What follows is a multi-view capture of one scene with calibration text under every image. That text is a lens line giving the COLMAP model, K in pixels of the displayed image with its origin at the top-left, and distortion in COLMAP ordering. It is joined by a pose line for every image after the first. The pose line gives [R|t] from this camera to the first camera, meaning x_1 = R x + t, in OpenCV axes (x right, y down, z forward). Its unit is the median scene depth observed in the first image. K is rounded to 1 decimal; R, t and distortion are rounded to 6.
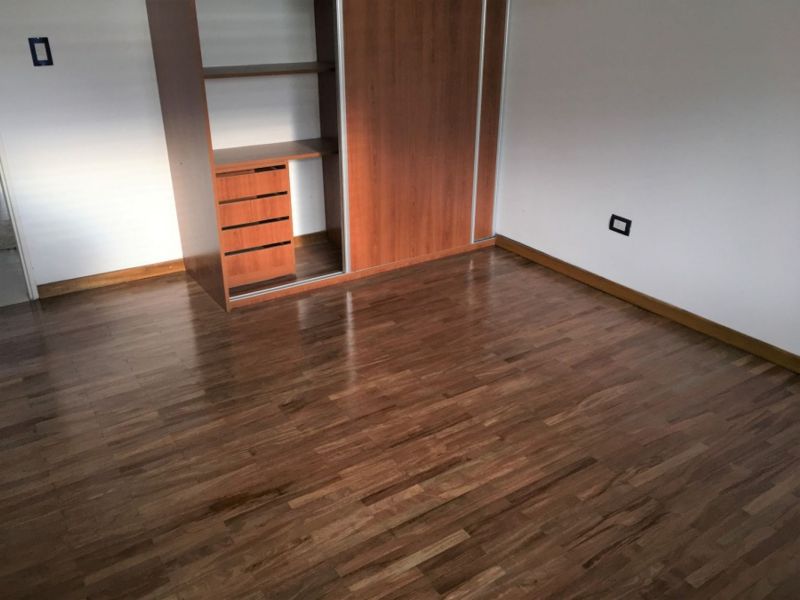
lens RADIAL K [[676.8, 0, 398.5], [0, 676.8, 297.4], [0, 0, 1]] dist [0.081072, -0.093214]
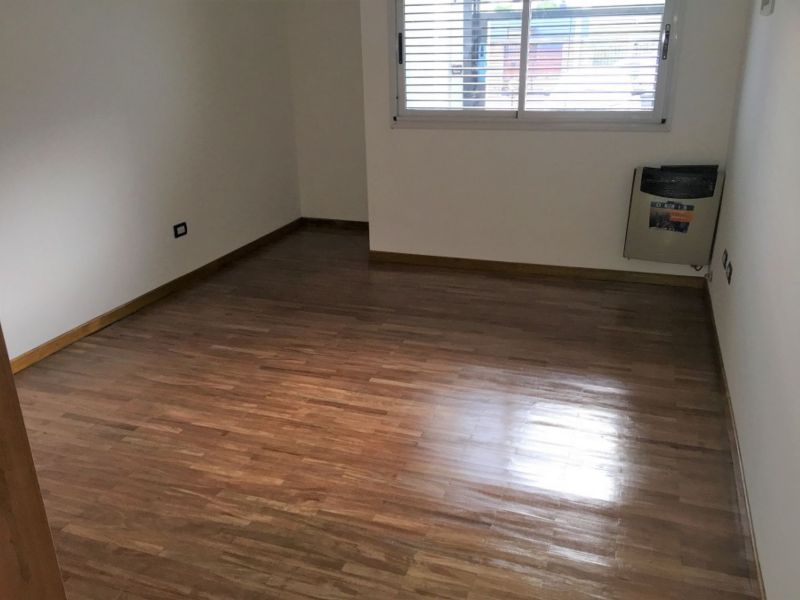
lens RADIAL K [[676.8, 0, 398.2], [0, 676.8, 301.9], [0, 0, 1]] dist [0.081072, -0.093214]
pose [[-0.600748, -0.273311, 0.751267, -0.890118], [0.344804, 0.759258, 0.551940, -0.537628], [-0.721257, 0.590617, -0.361884, 1.145674]]
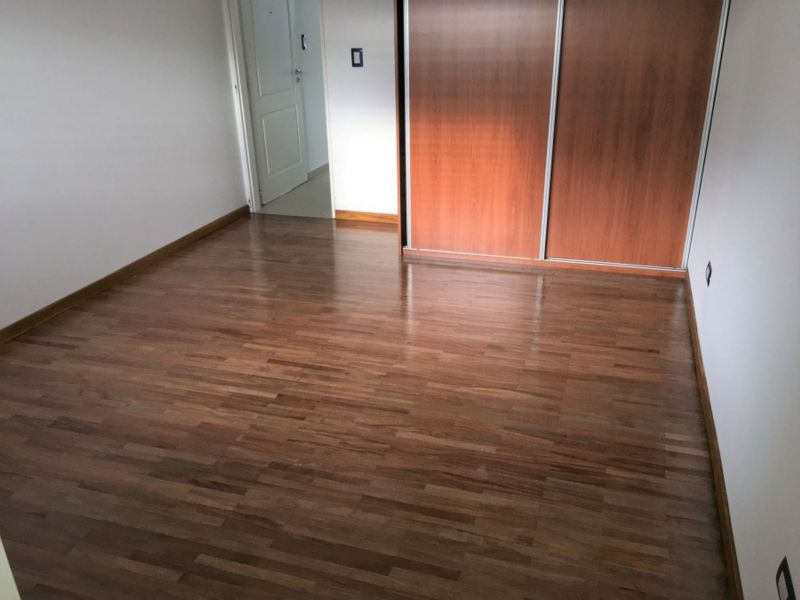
lens RADIAL K [[676.8, 0, 396.9], [0, 676.8, 299.9], [0, 0, 1]] dist [0.081072, -0.093214]
pose [[0.626416, 0.298696, -0.719989, 1.003364], [-0.297294, 0.945399, 0.133553, -0.098676], [0.720568, 0.130388, 0.681014, 0.131518]]
